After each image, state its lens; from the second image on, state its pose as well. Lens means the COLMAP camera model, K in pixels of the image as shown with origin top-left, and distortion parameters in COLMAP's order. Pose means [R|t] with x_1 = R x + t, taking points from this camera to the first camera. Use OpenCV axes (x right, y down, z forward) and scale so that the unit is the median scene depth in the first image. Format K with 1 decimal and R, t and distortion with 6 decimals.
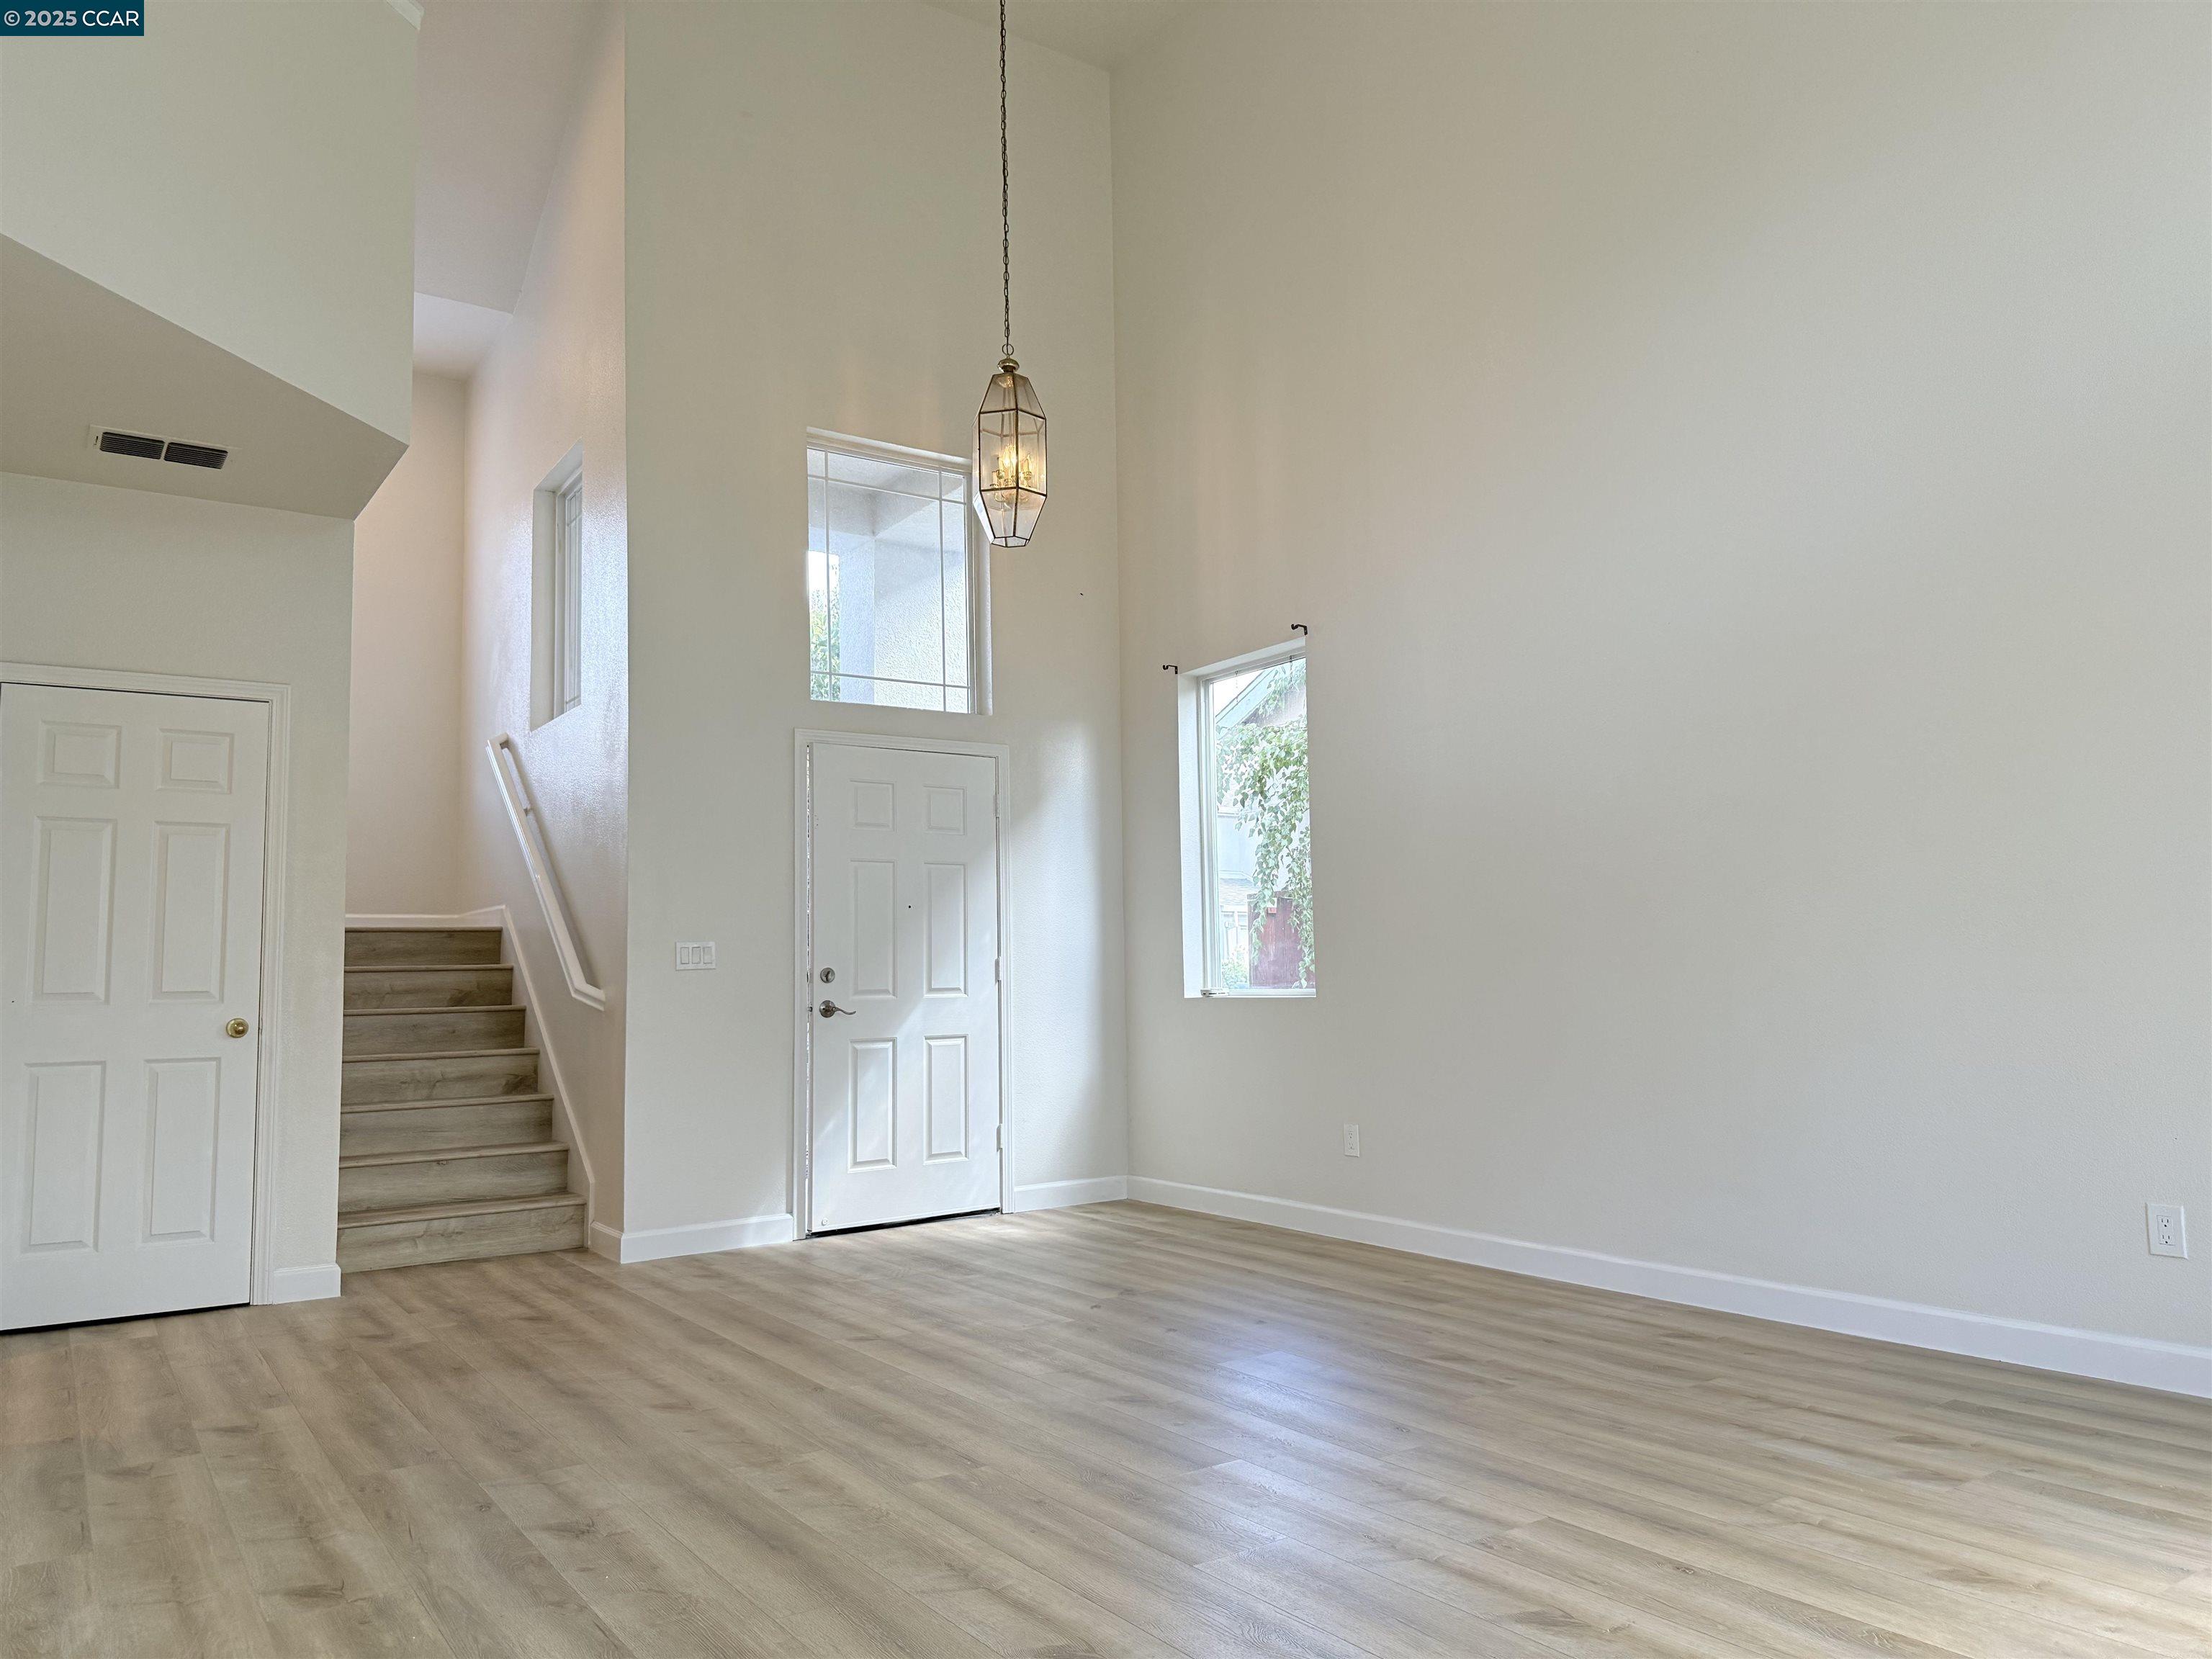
lens RADIAL K [[1550.7, 0, 1106.4], [0, 1550.7, 829.4], [0, 0, 1]] dist [-0.003215, -0.001155]
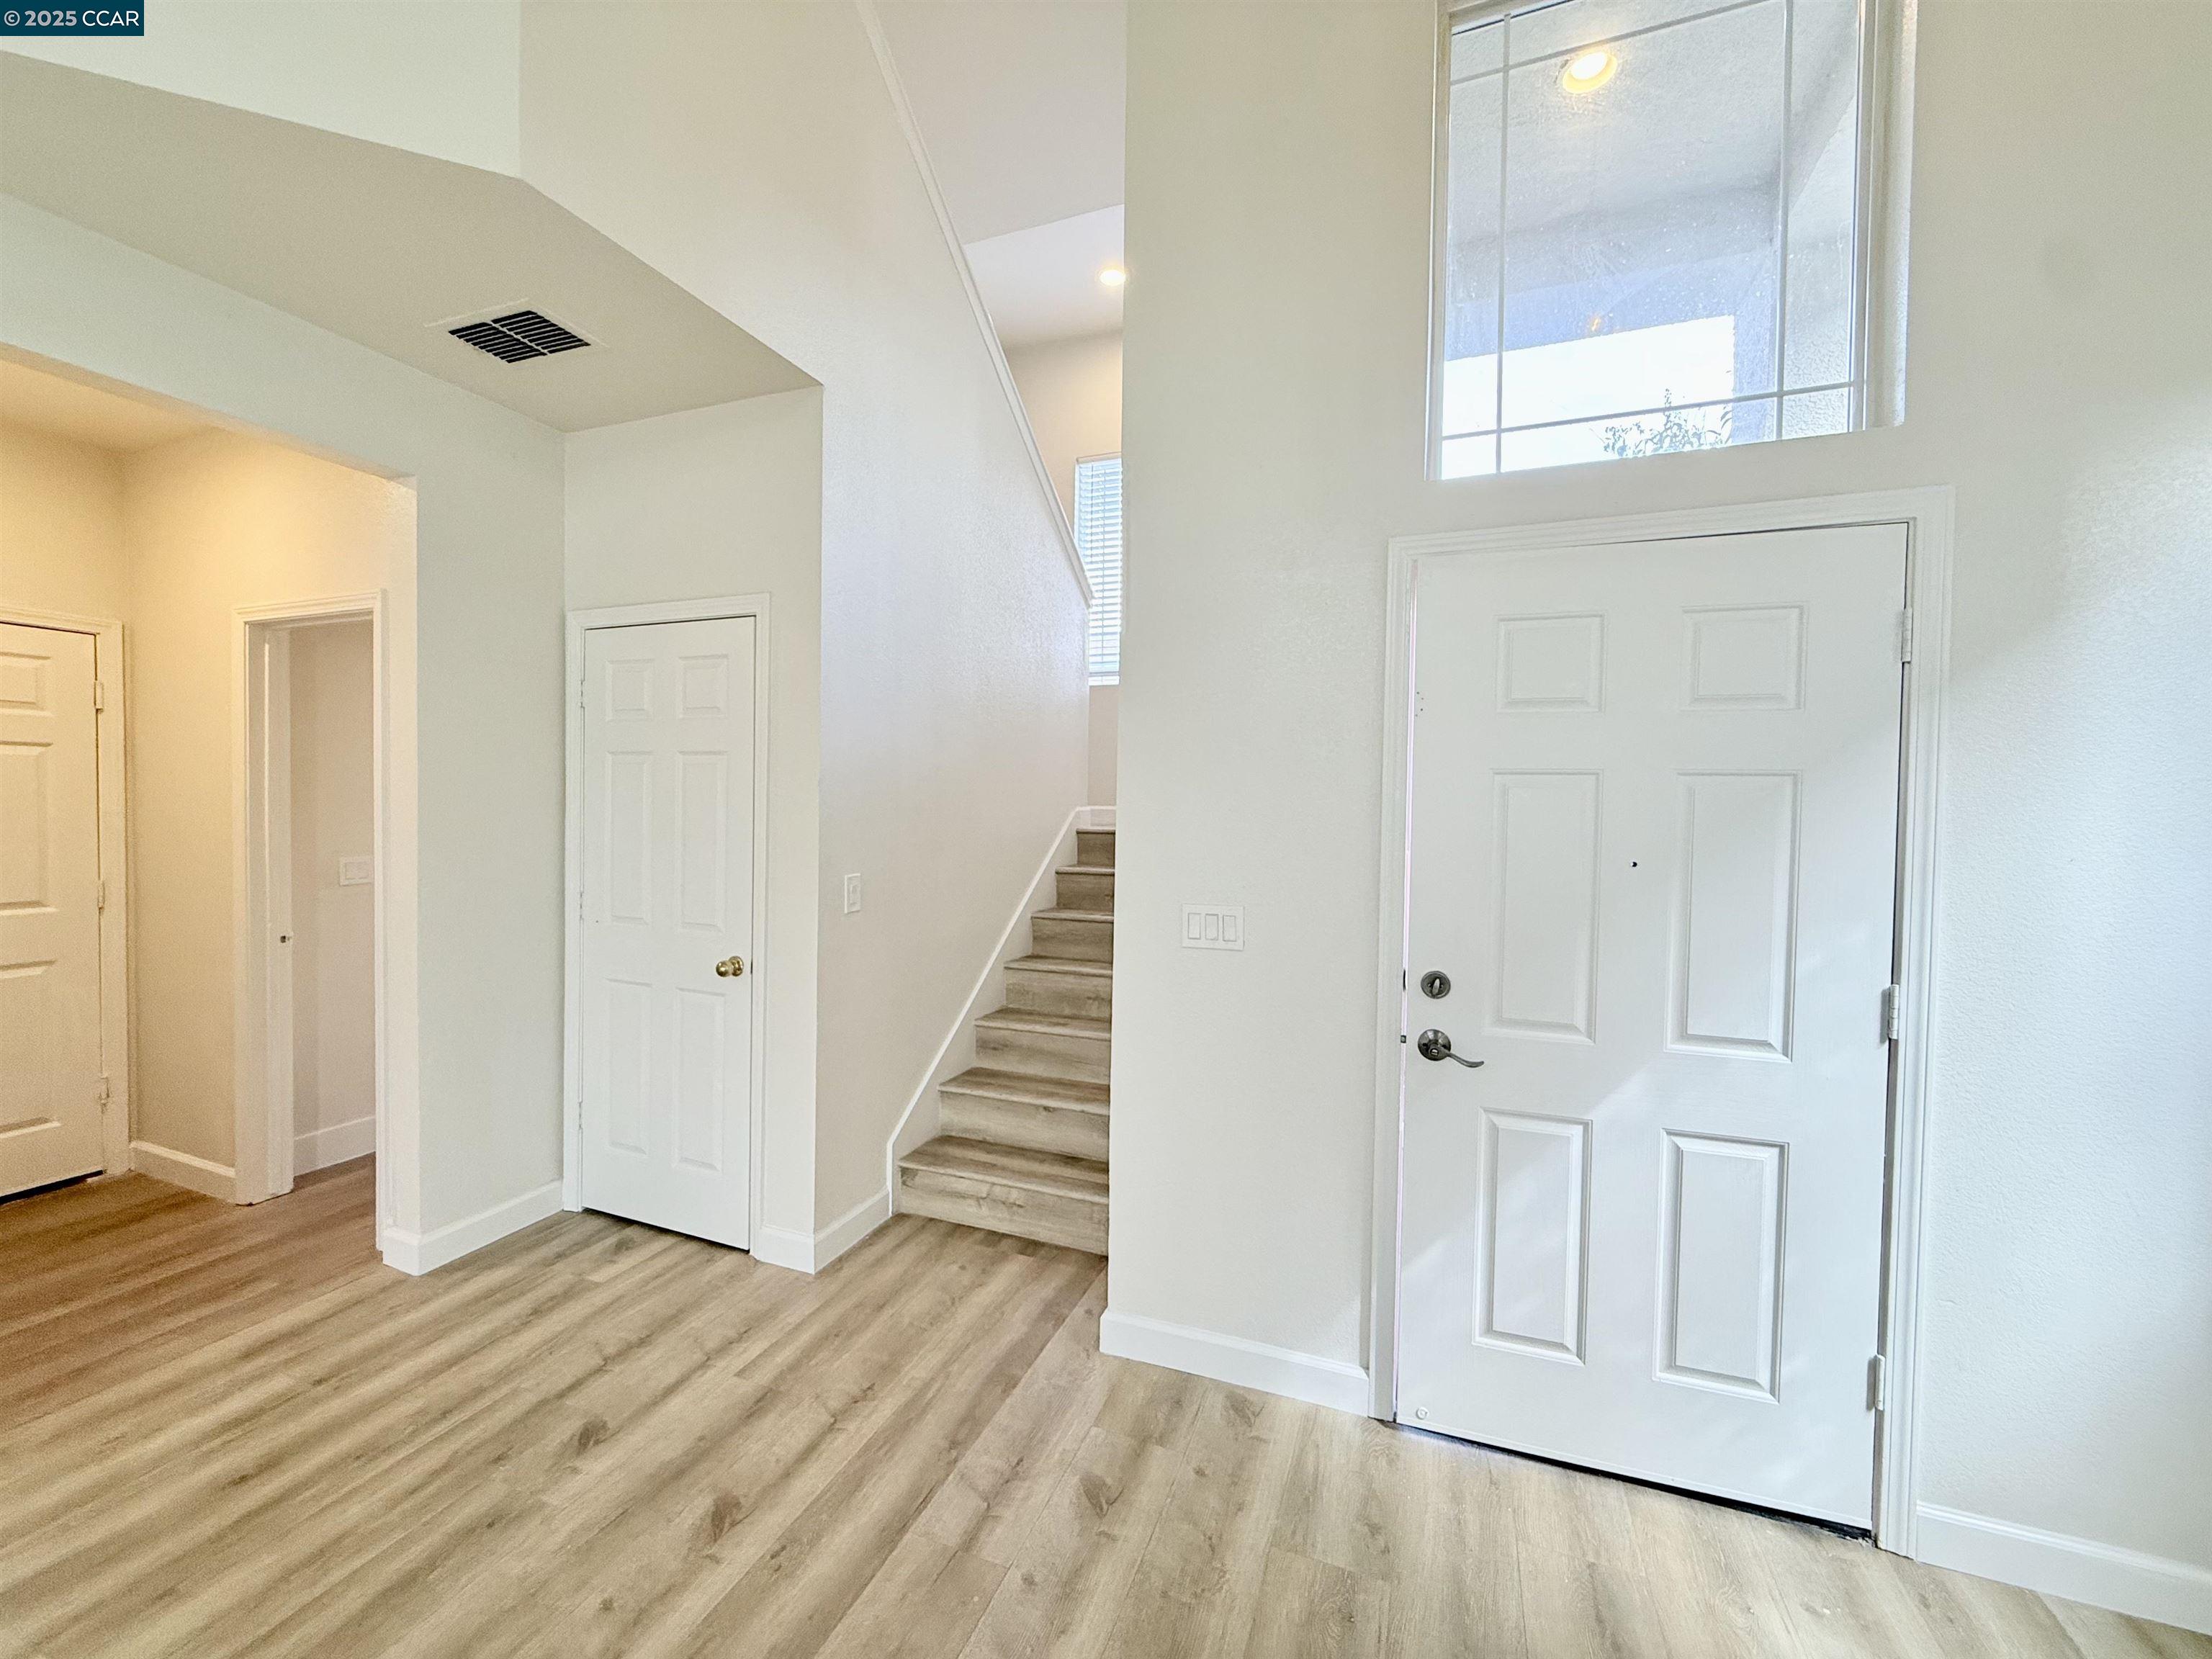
lens RADIAL K [[881.6, 0, 1097.9], [0, 881.6, 826.9], [0, 0, 1]] dist [-0.001709, 0.000581]
pose [[0.561307, 0.045647, -0.826348, 0.008790], [0.050497, 0.994729, 0.089249, 0.004822], [0.826066, -0.091824, 0.556043, 0.768366]]
